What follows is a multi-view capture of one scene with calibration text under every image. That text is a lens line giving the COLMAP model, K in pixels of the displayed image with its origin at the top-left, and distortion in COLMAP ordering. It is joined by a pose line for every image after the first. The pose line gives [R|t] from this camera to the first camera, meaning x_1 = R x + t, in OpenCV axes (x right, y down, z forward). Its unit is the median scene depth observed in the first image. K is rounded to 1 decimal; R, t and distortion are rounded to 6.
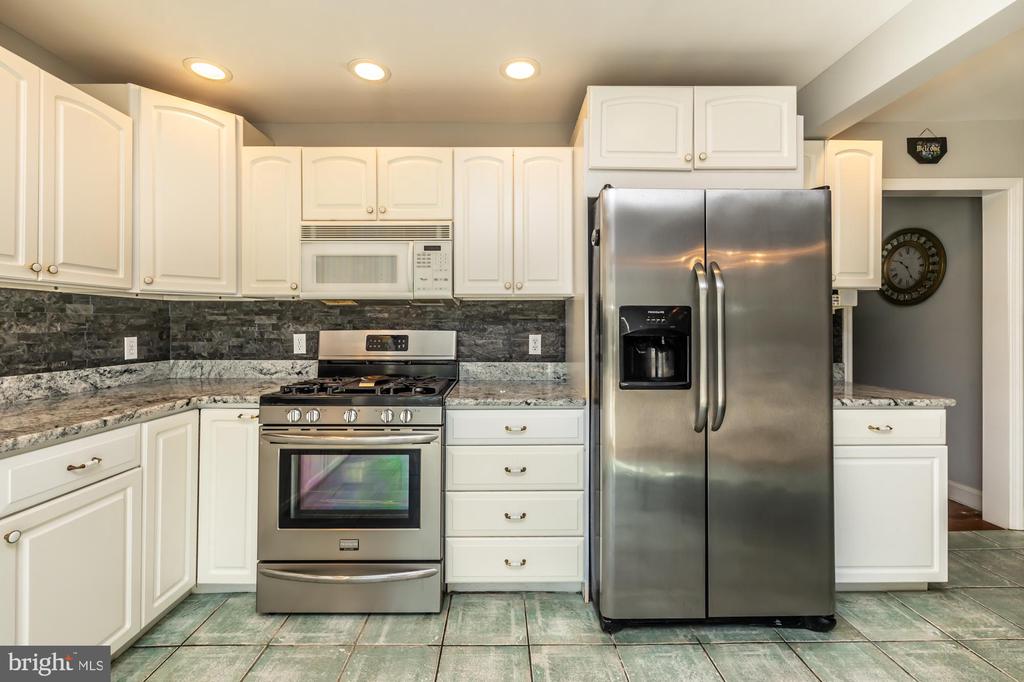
lens RADIAL K [[434.1, 0, 499.8], [0, 434.1, 324.2], [0, 0, 1]] dist [-0.001211, 0.001325]
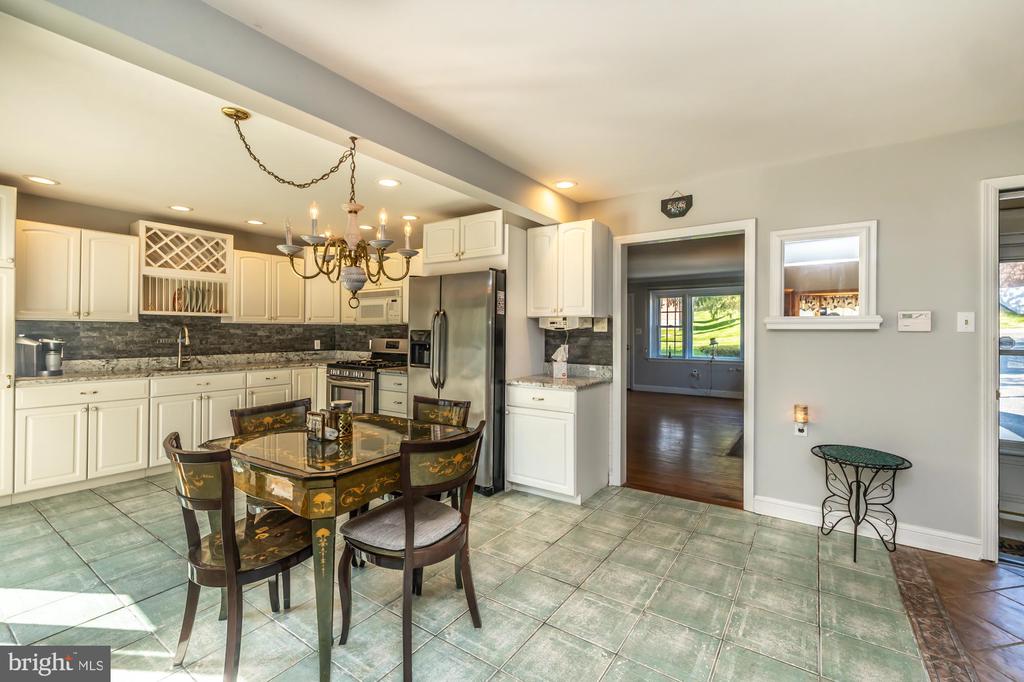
lens RADIAL K [[434.1, 0, 513.3], [0, 434.1, 332.4], [0, 0, 1]] dist [-0.001211, 0.001325]
pose [[0.821081, 0.005127, -0.570788, 1.785856], [-0.001512, 0.999976, 0.006808, -0.040678], [0.570809, -0.004726, 0.821069, -0.484996]]
